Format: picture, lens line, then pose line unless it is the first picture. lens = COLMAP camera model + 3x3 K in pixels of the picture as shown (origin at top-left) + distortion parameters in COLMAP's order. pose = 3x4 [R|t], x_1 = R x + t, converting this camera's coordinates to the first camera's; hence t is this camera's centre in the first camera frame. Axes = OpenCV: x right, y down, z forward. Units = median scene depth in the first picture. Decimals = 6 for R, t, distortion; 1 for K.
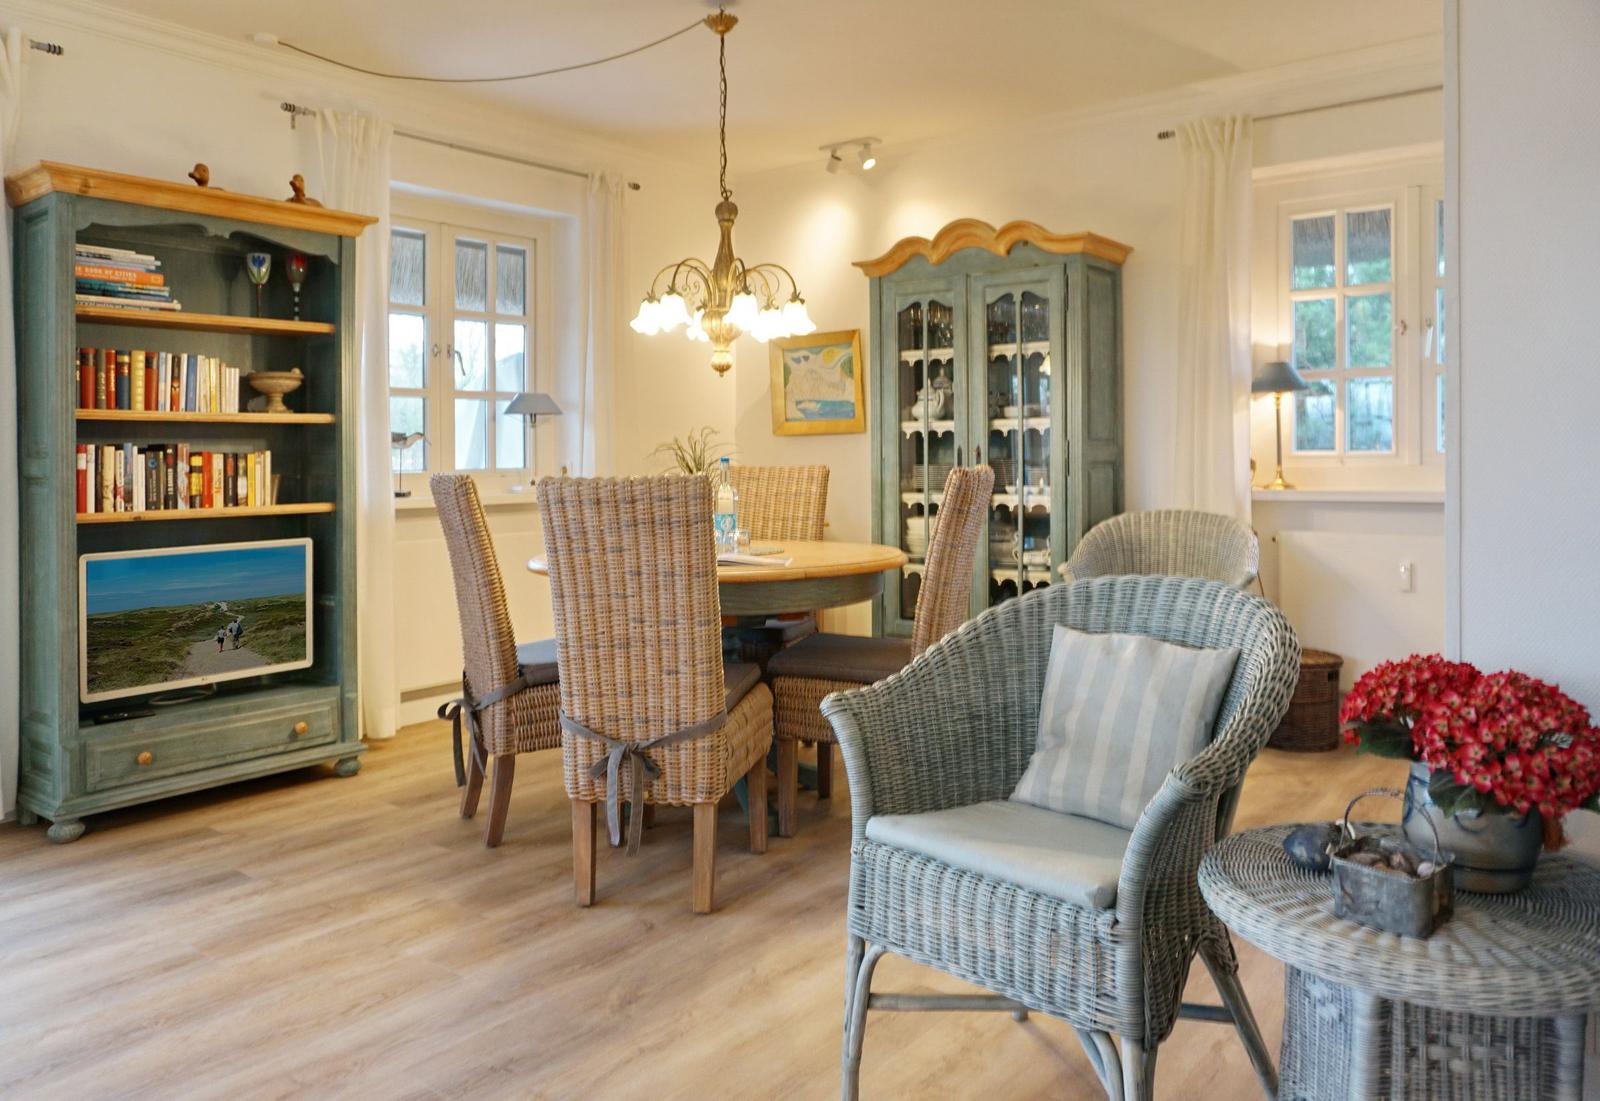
lens RADIAL K [[1163.6, 0, 822.1], [0, 1163.6, 464.3], [0, 0, 1]] dist [-0.036682, 0.014934]
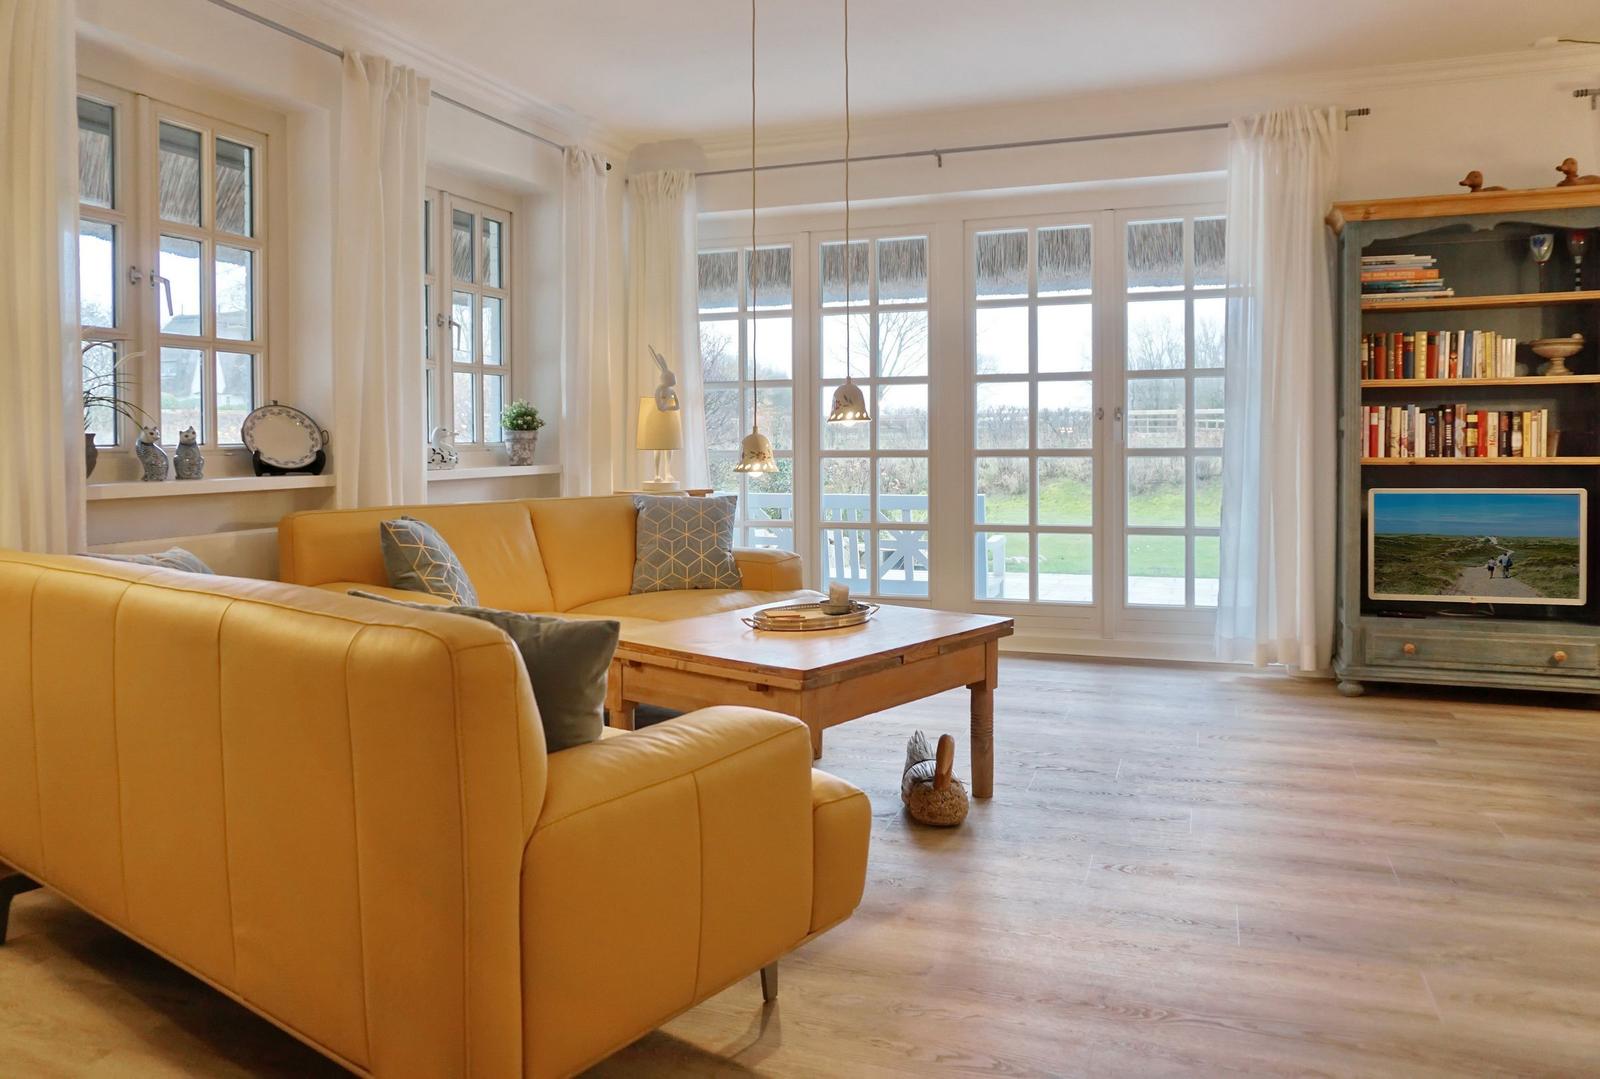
lens RADIAL K [[1189.1, 0, 793.6], [0, 1189.1, 445.8], [0, 0, 1]] dist [-0.068586, 0.054067]
pose [[0.315944, 0.012738, -0.948692, 0.397350], [0.000375, 0.999908, 0.013550, 0.009189], [0.948778, -0.004637, 0.315911, -0.063879]]
